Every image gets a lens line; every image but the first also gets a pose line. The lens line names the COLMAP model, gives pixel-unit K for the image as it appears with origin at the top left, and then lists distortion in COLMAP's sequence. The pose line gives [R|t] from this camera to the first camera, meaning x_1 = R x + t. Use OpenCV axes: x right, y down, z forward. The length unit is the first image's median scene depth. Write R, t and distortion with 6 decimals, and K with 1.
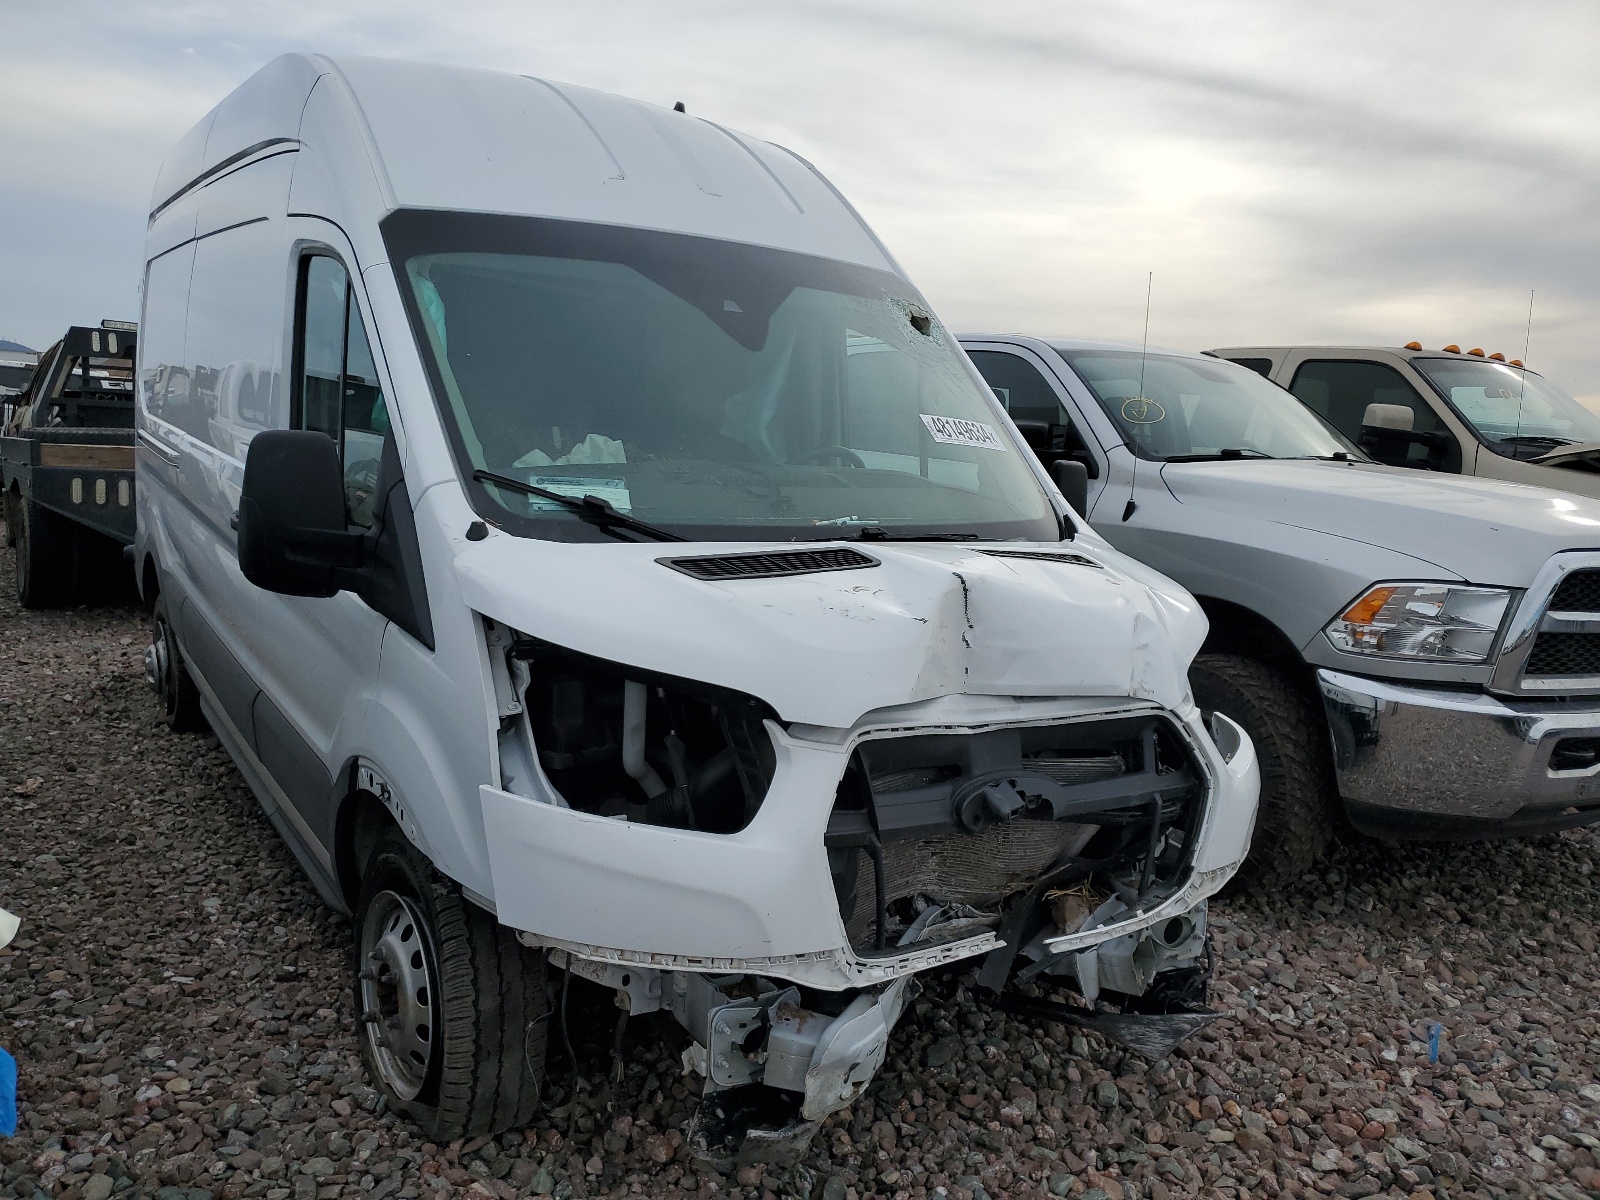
lens RADIAL K [[1242.5, 0, 793.2], [0, 1242.5, 599.9], [0, 0, 1]] dist [0.028047, -0.011096]
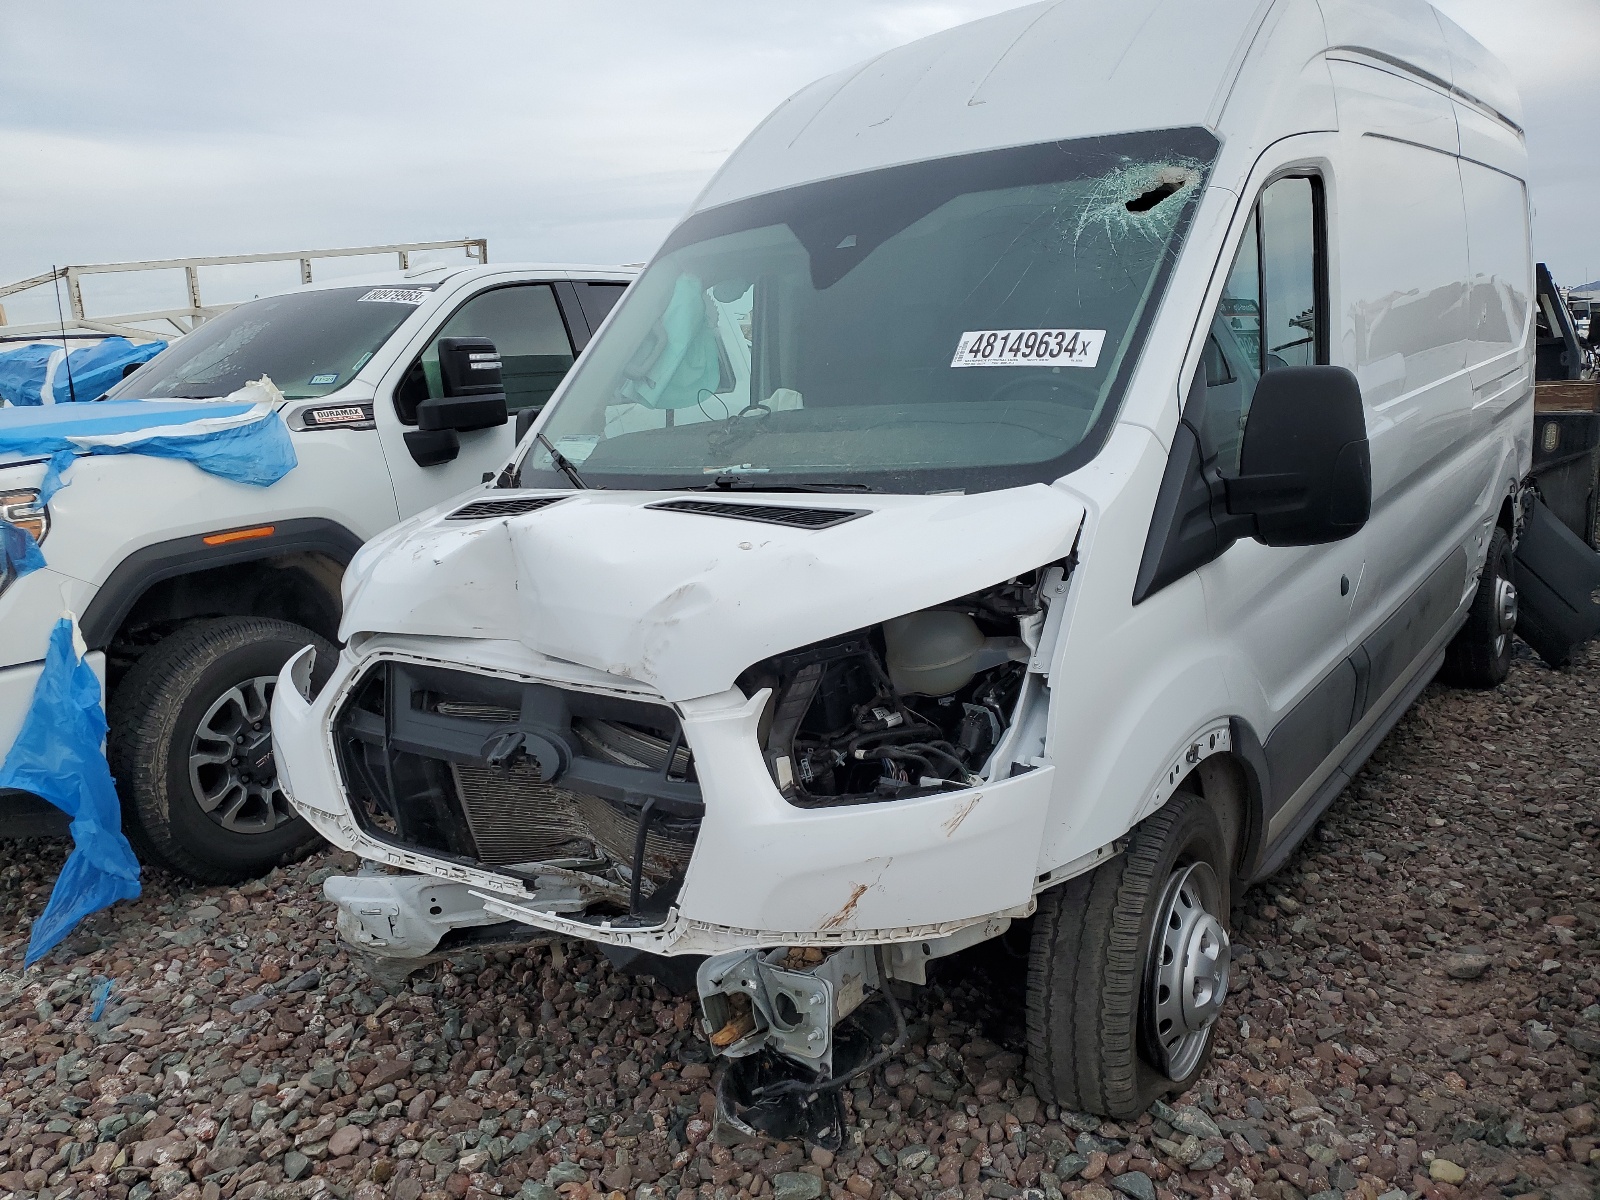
lens RADIAL K [[1242.5, 0, 753.7], [0, 1242.5, 582.5], [0, 0, 1]] dist [0.028047, -0.011096]
pose [[0.328359, 0.081518, -0.941029, 1.095500], [-0.048078, 0.996420, 0.069540, -0.049592], [0.943329, 0.022408, 0.331103, 0.799291]]
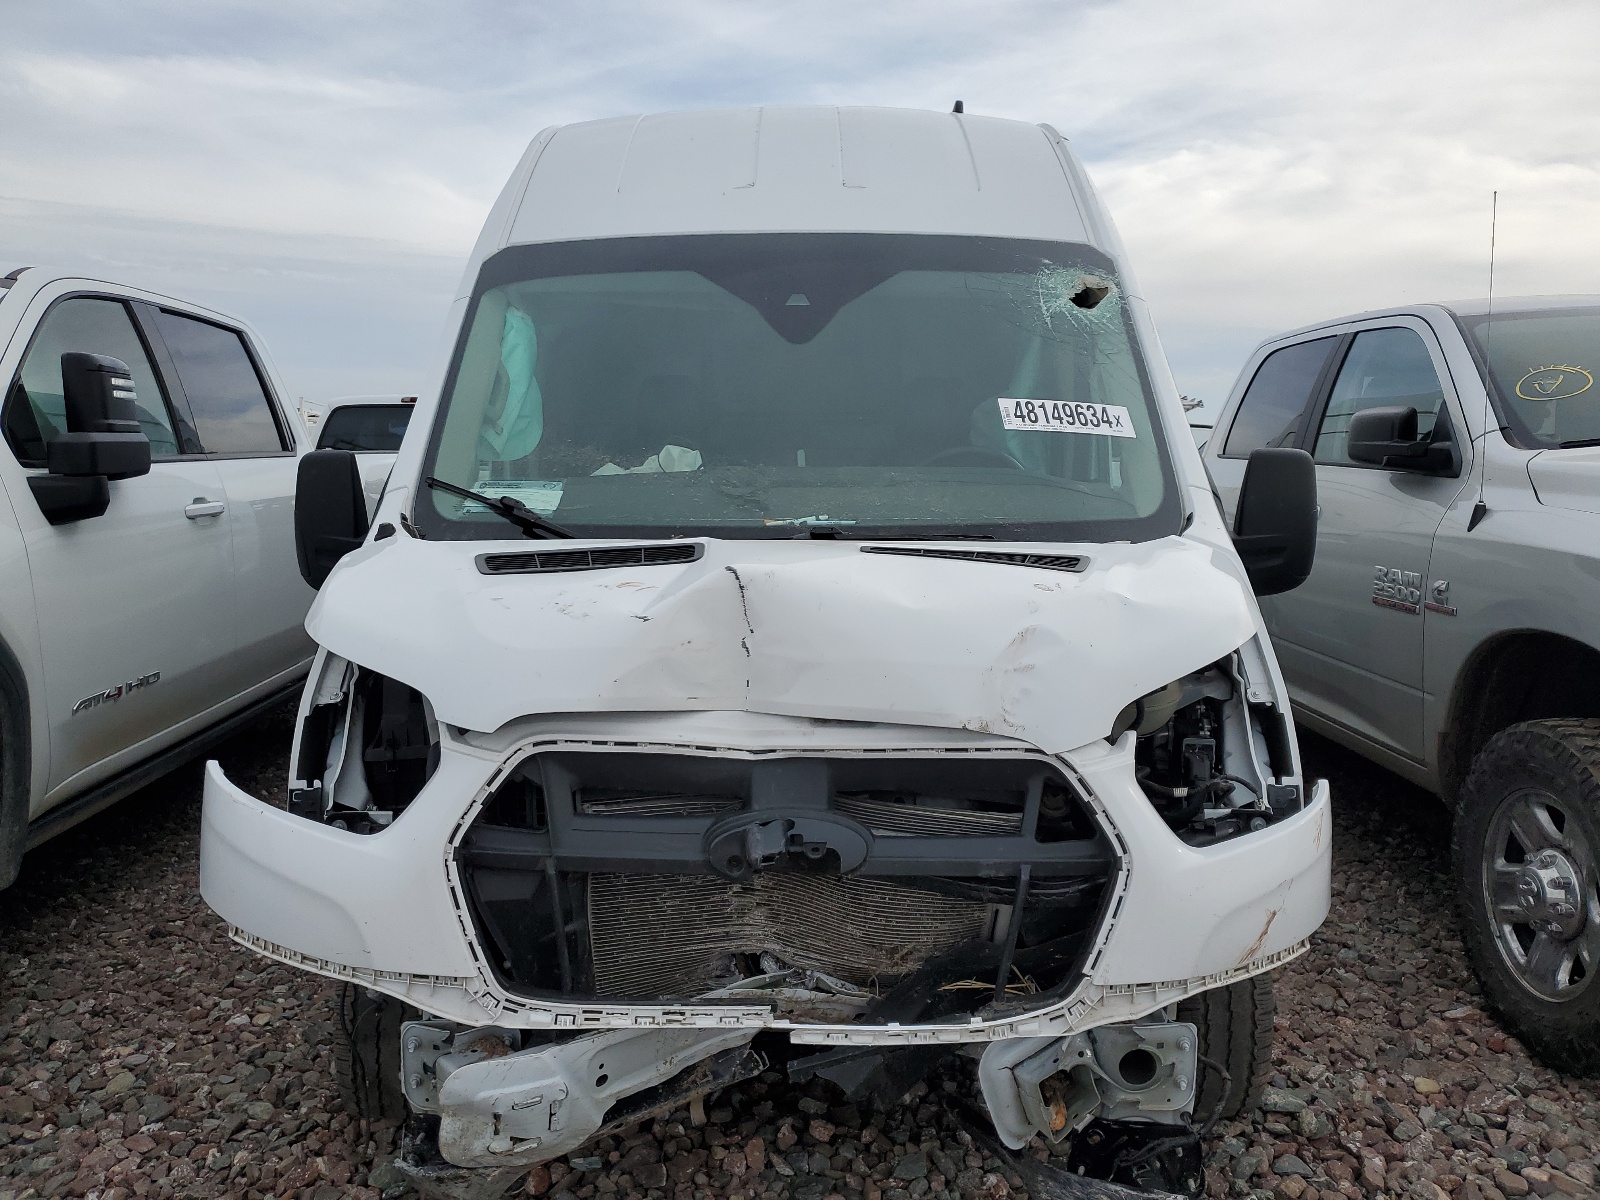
lens RADIAL K [[1242.5, 0, 807.1], [0, 1242.5, 598.0], [0, 0, 1]] dist [0.028047, -0.011096]
pose [[0.839713, 0.004970, -0.543008, 0.595304], [-0.030454, 0.998815, -0.037952, 0.028271], [0.542177, 0.048405, 0.838869, 0.300770]]
